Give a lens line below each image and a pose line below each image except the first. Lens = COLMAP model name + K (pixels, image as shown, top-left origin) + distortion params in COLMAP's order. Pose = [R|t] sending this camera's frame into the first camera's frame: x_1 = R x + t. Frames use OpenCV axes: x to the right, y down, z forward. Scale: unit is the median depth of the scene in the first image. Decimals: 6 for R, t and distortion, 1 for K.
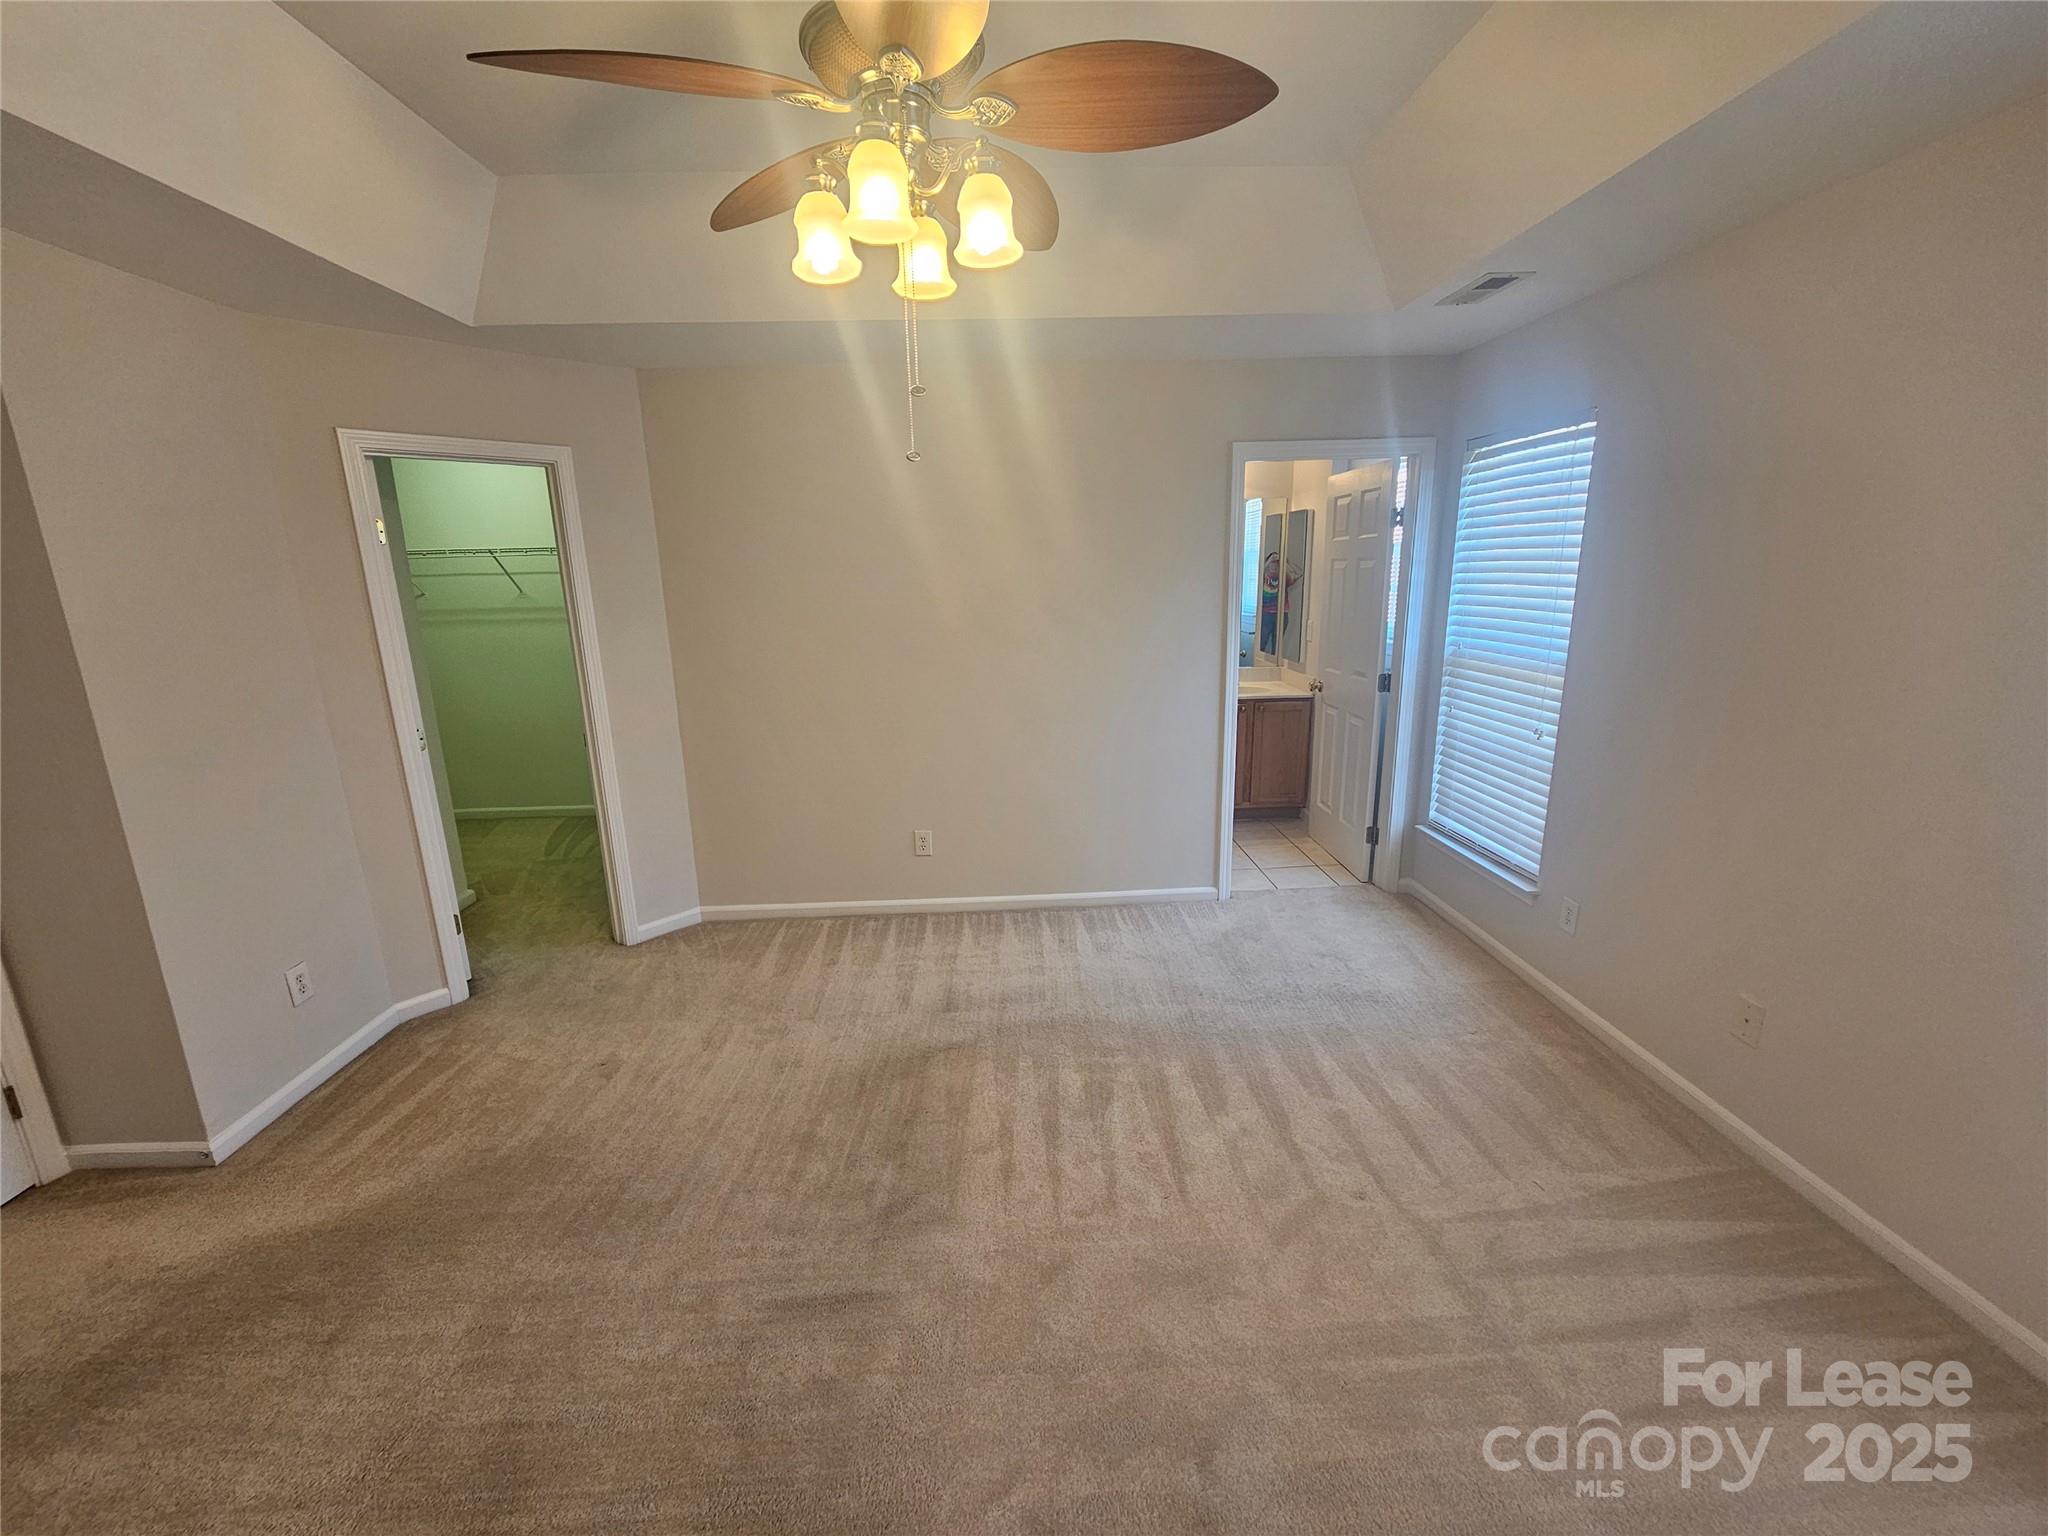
lens RADIAL K [[837.3, 0, 1018.2], [0, 837.3, 767.3], [0, 0, 1]] dist [-0.003519, 0.002332]
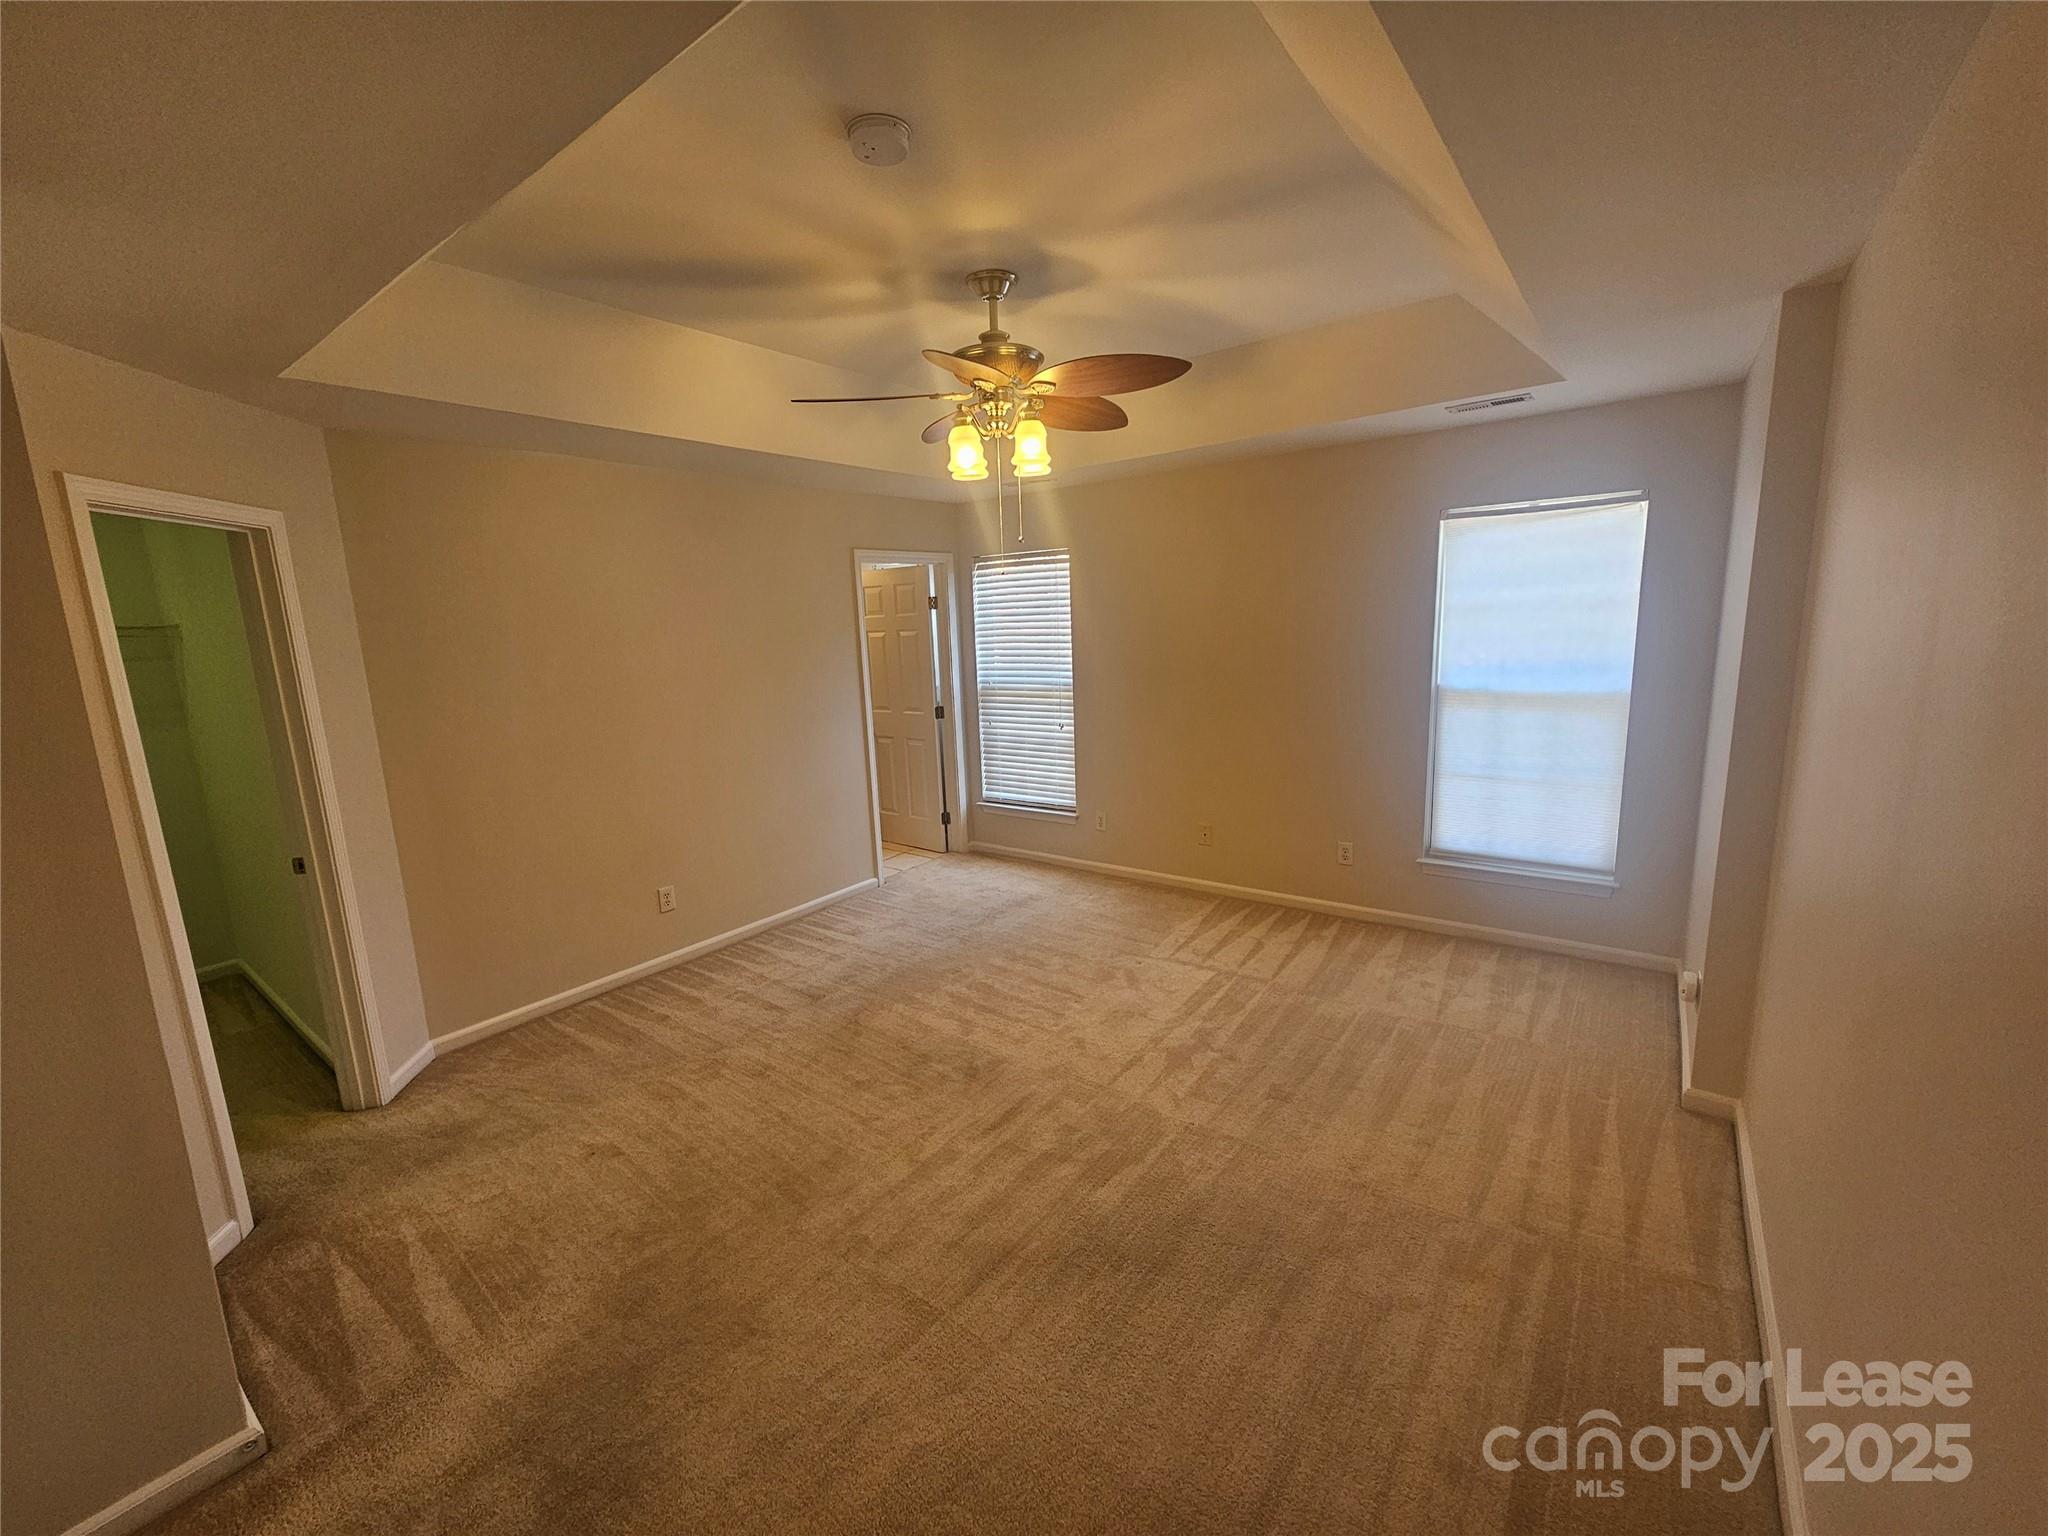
lens RADIAL K [[837.3, 0, 1015.9], [0, 837.3, 768.8], [0, 0, 1]] dist [-0.003519, 0.002332]
pose [[0.634720, -0.140345, 0.759891, -0.695472], [0.201966, 0.979317, 0.012173, 0.005886], [-0.745883, 0.145745, 0.649937, -0.046726]]
